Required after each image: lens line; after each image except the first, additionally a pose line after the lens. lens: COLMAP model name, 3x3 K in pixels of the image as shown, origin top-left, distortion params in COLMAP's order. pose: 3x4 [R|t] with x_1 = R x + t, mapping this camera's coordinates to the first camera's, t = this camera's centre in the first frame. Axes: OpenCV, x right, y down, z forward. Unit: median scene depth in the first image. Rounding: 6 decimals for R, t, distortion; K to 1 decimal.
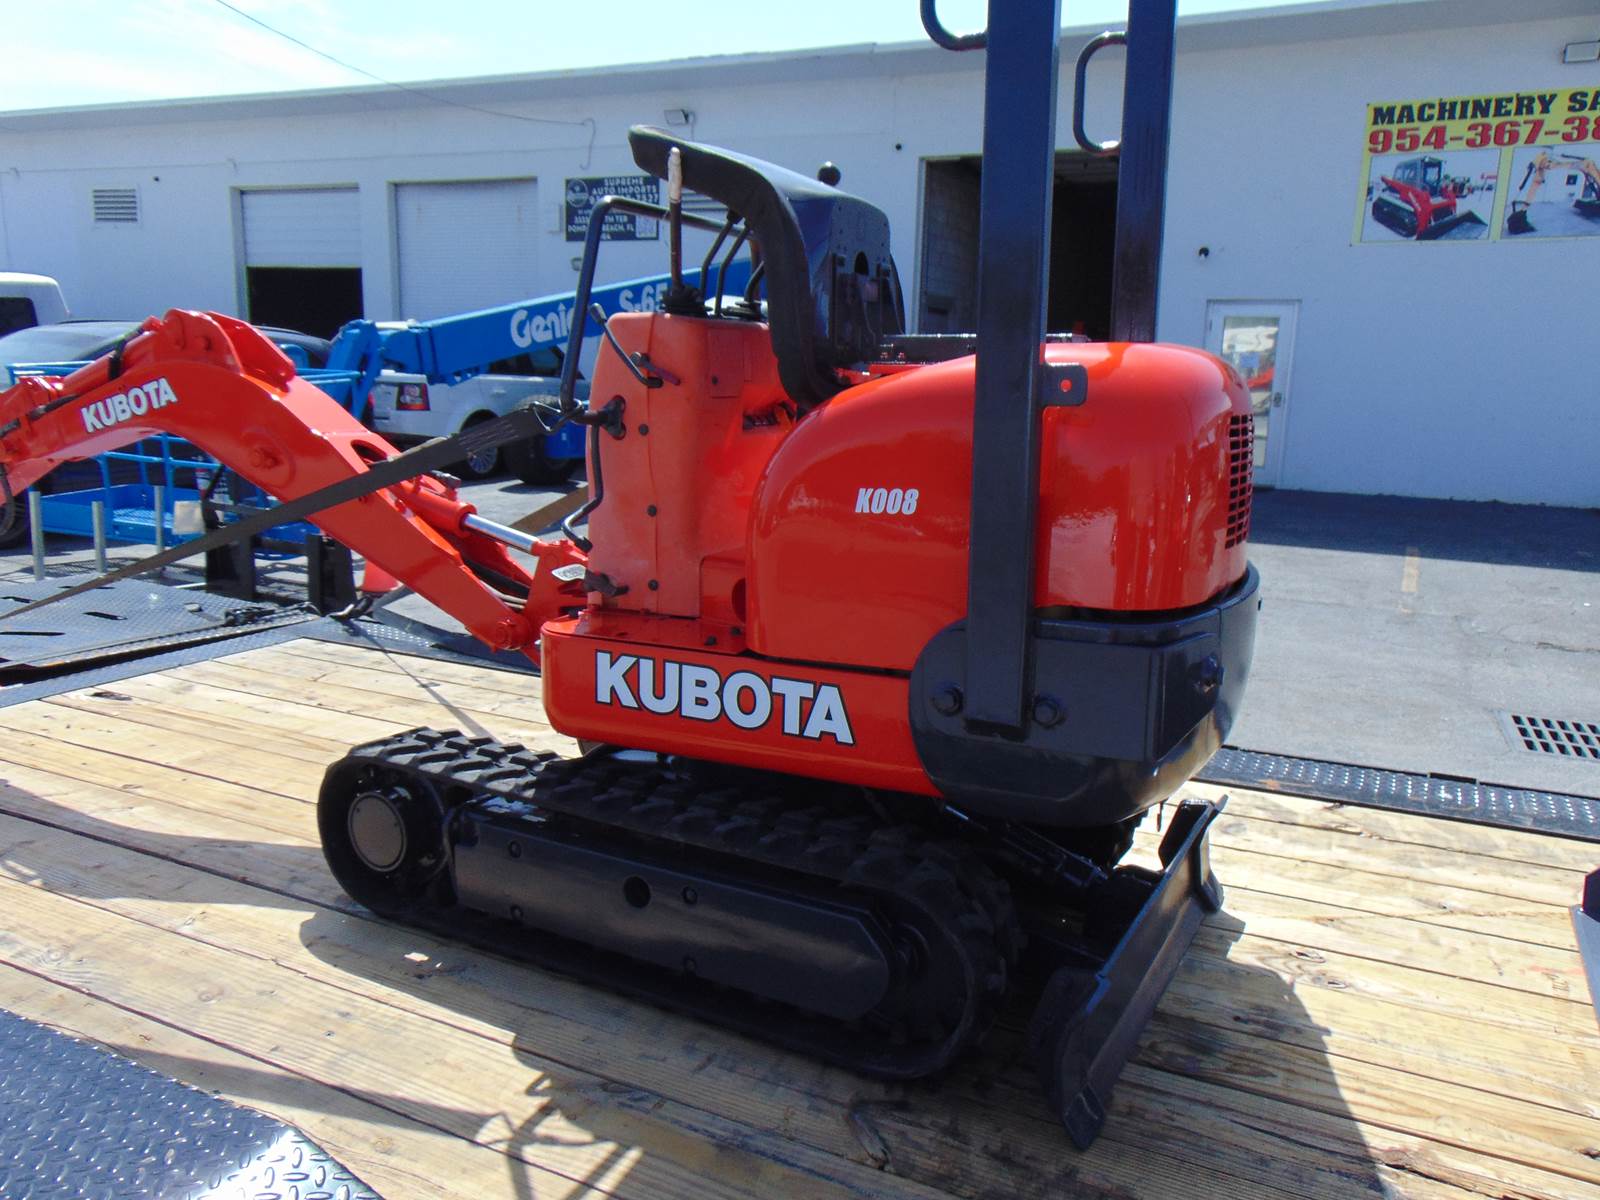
lens RADIAL K [[1187.6, 0, 793.3], [0, 1187.6, 612.3], [0, 0, 1]] dist [-0.028763, 0.053219]
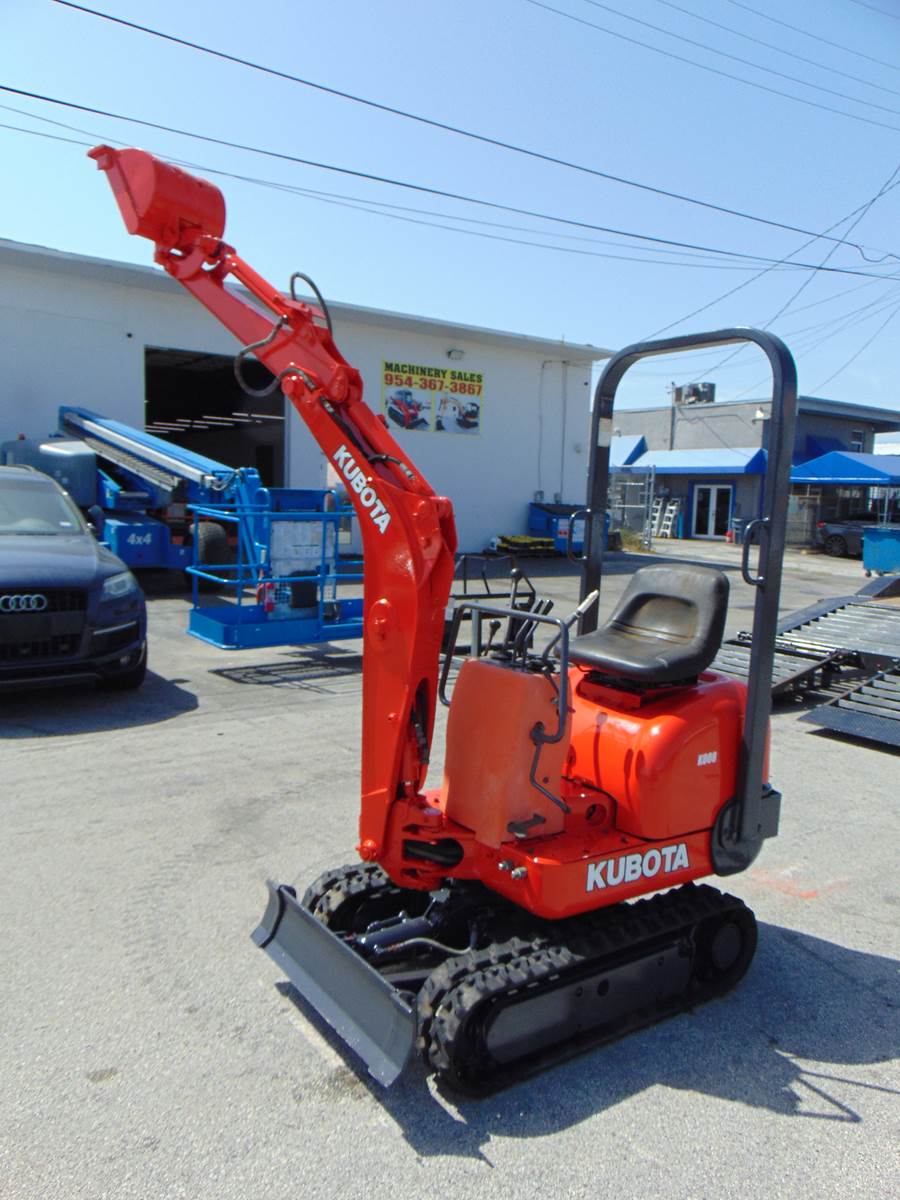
lens RADIAL K [[905.4, 0, 443.7], [0, 905.4, 606.5], [0, 0, 1]] dist [-0.035476, 0.083373]
pose [[0.450578, -0.120706, 0.884539, -0.917625], [0.166613, 0.984778, 0.049513, -0.085328], [-0.877051, 0.125067, 0.463831, 0.276050]]
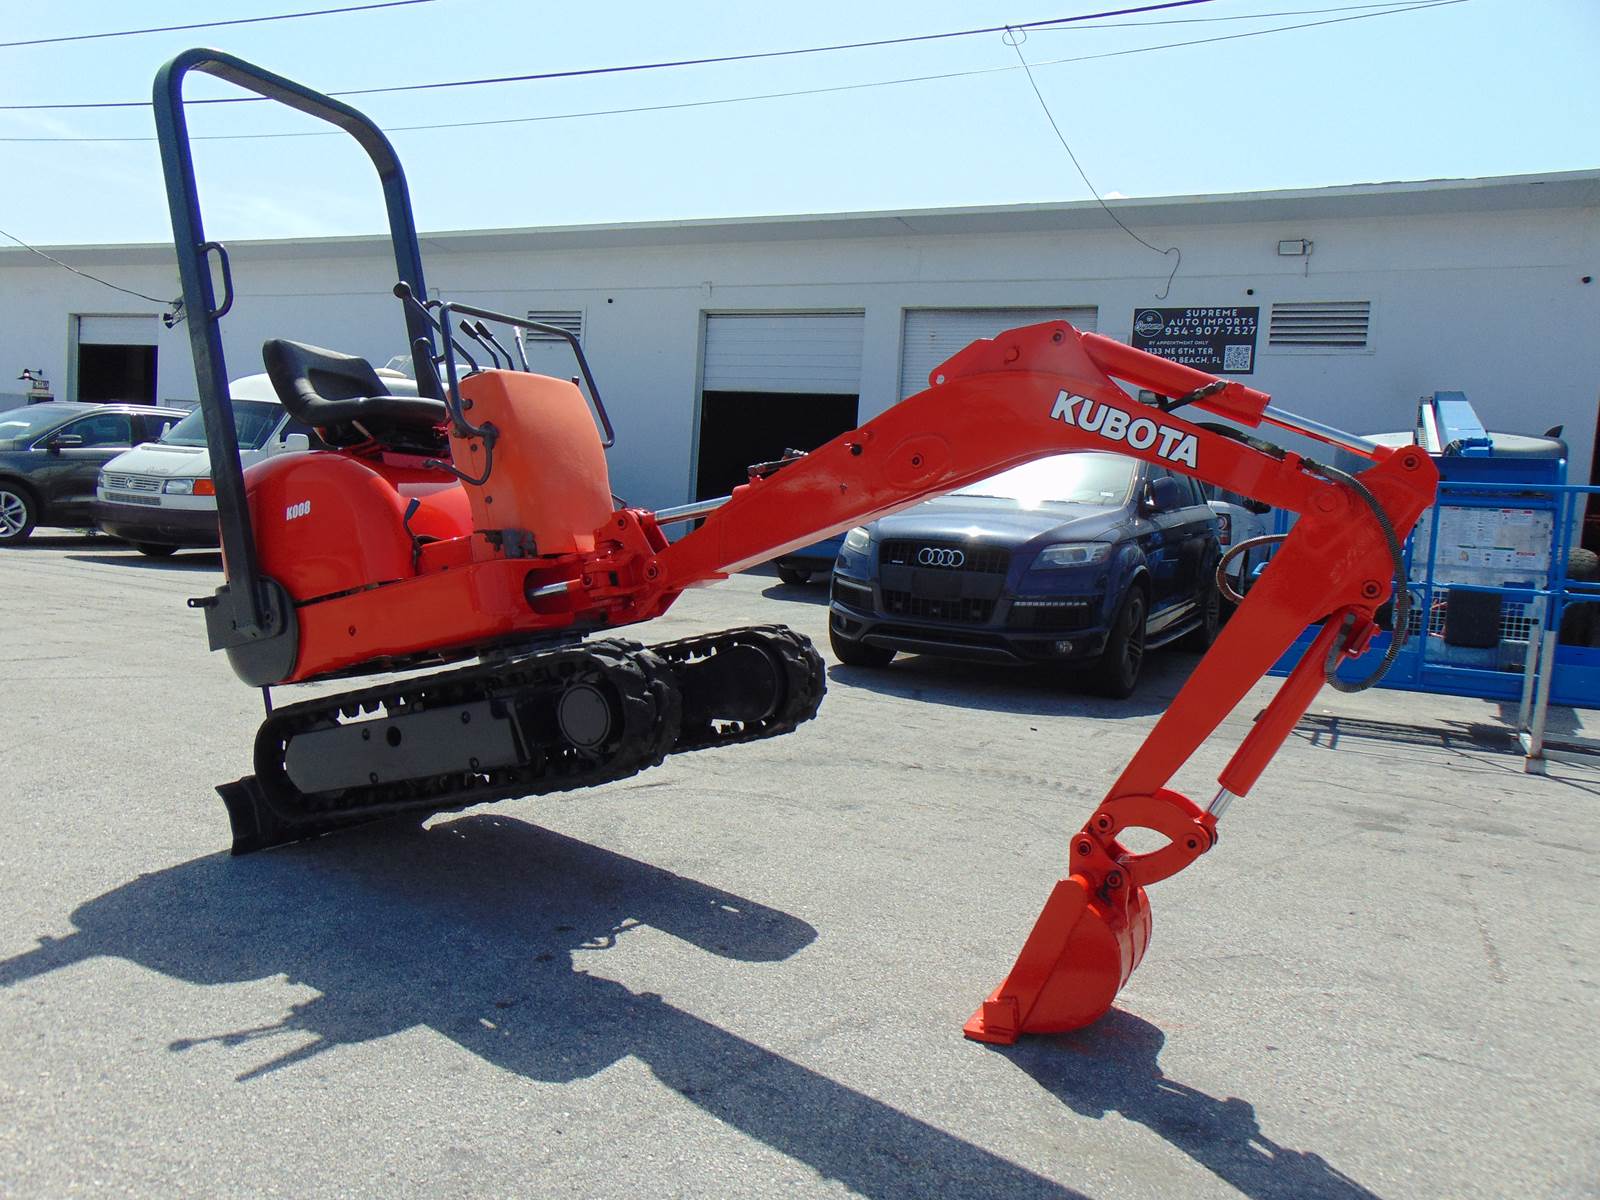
lens RADIAL K [[1207.2, 0, 800.2], [0, 1207.2, 606.1], [0, 0, 1]] dist [-0.035476, 0.083373]
pose [[0.999446, 0.031441, -0.010897, -0.641914], [-0.032591, 0.991003, -0.129809, 0.004050], [0.006717, 0.130092, 0.991479, 0.111101]]
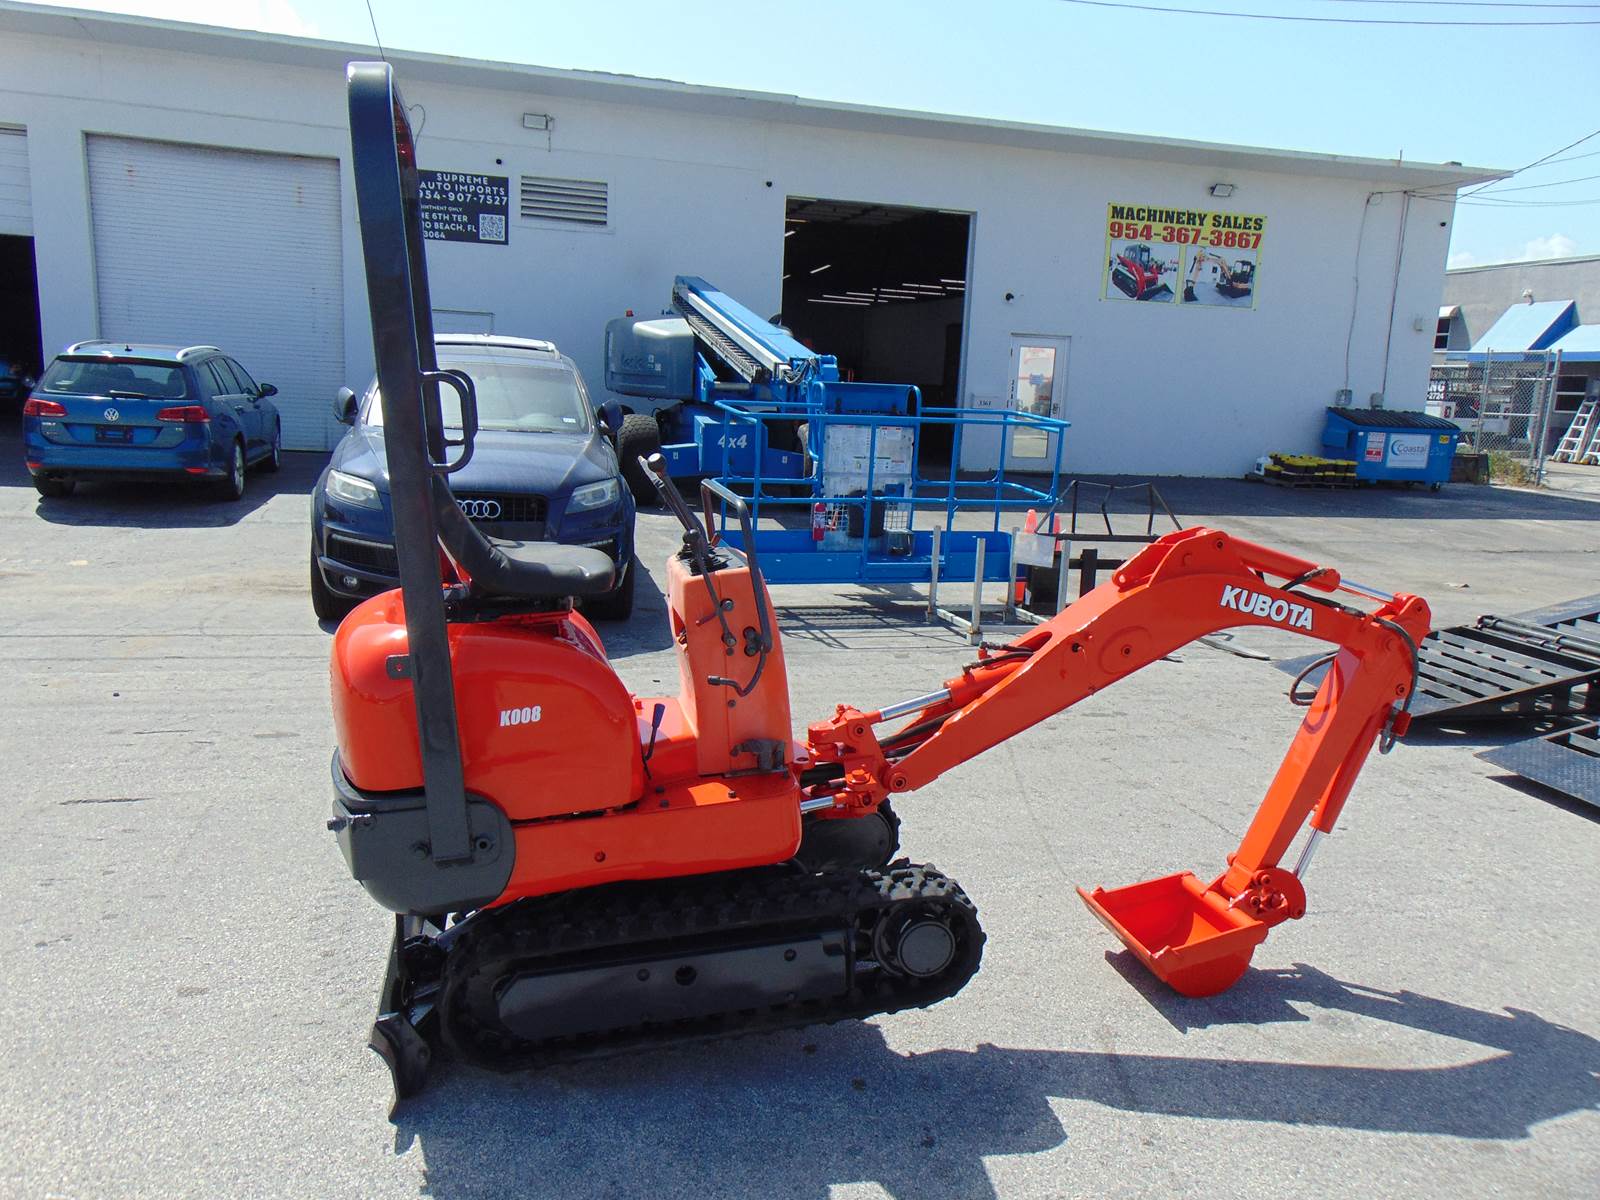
lens RADIAL K [[1207.2, 0, 800.2], [0, 1207.2, 606.1], [0, 0, 1]] dist [-0.035476, 0.083373]
pose [[0.751512, -0.119666, 0.648775, -0.848991], [0.112865, 0.992234, 0.052279, -0.068820], [-0.649993, 0.033936, 0.759182, 0.166908]]
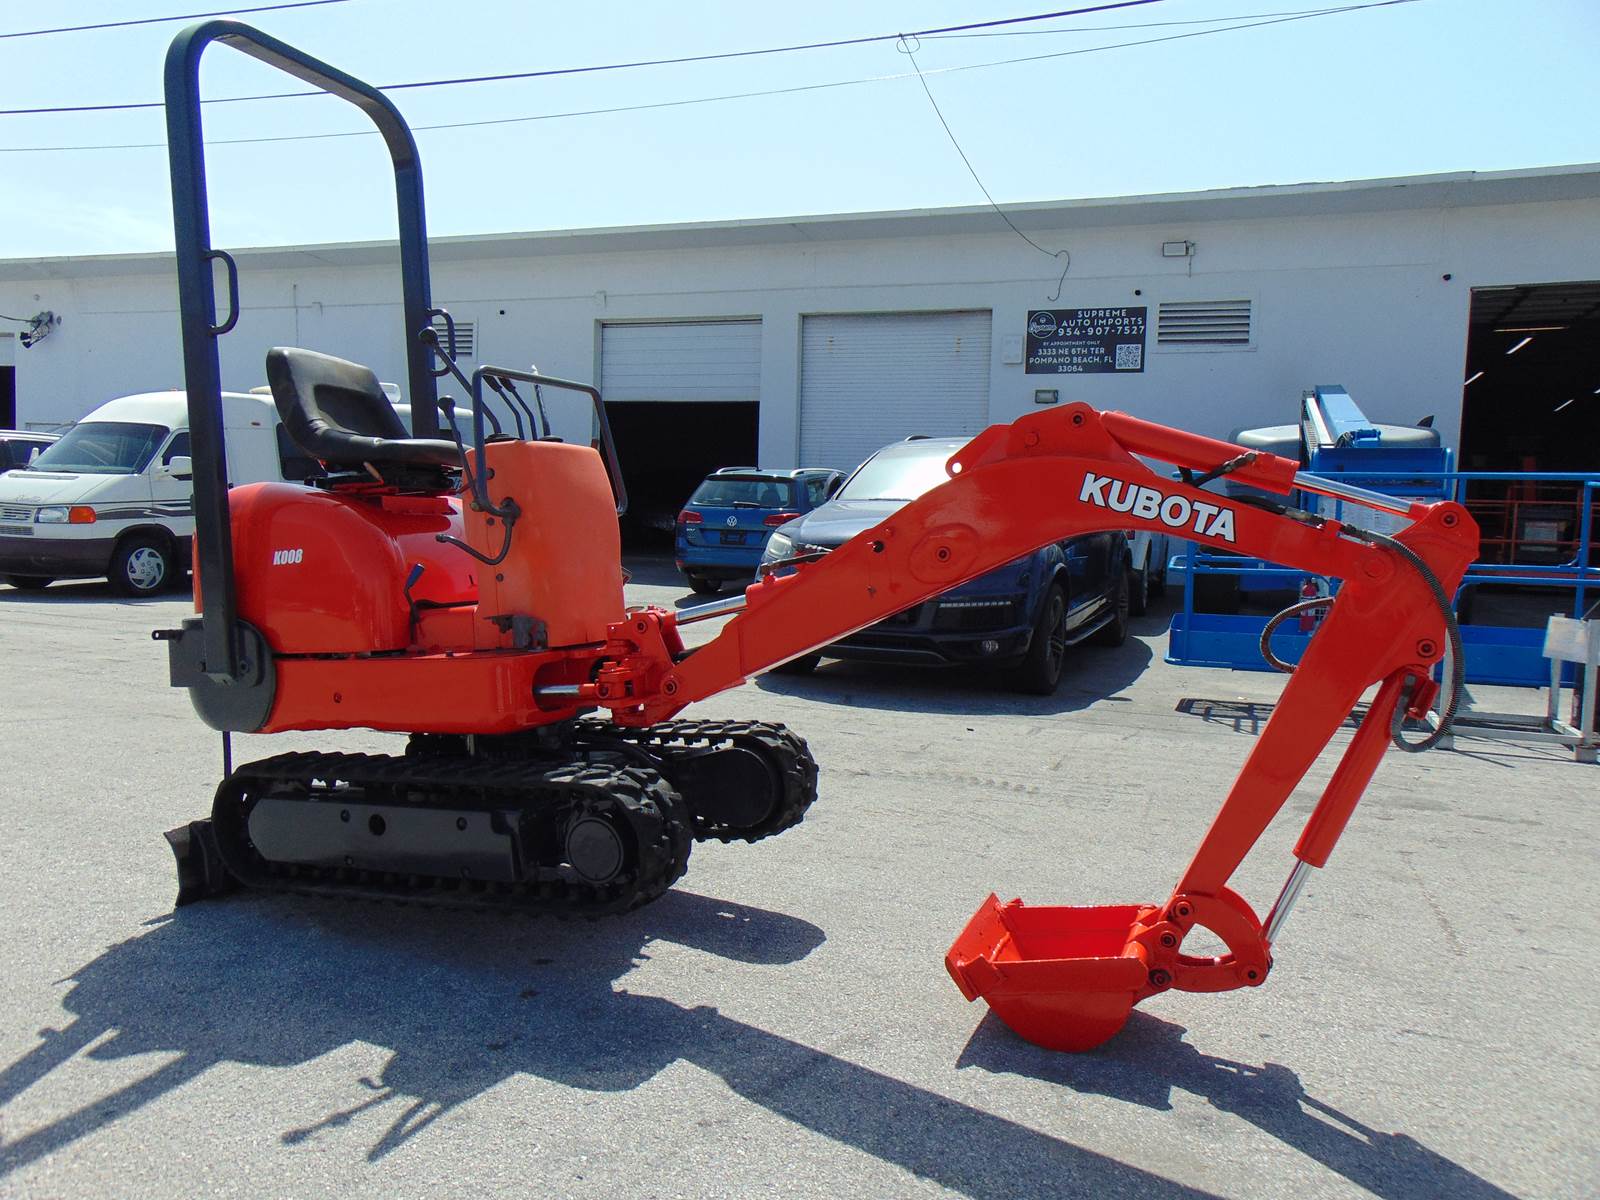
lens RADIAL K [[1207.2, 0, 800.2], [0, 1207.2, 606.1], [0, 0, 1]] dist [-0.035476, 0.083373]
pose [[0.997158, -0.007307, 0.074978, -0.657532], [0.017467, 0.990586, -0.135775, 0.002593], [-0.073280, 0.136699, 0.987899, 0.114867]]
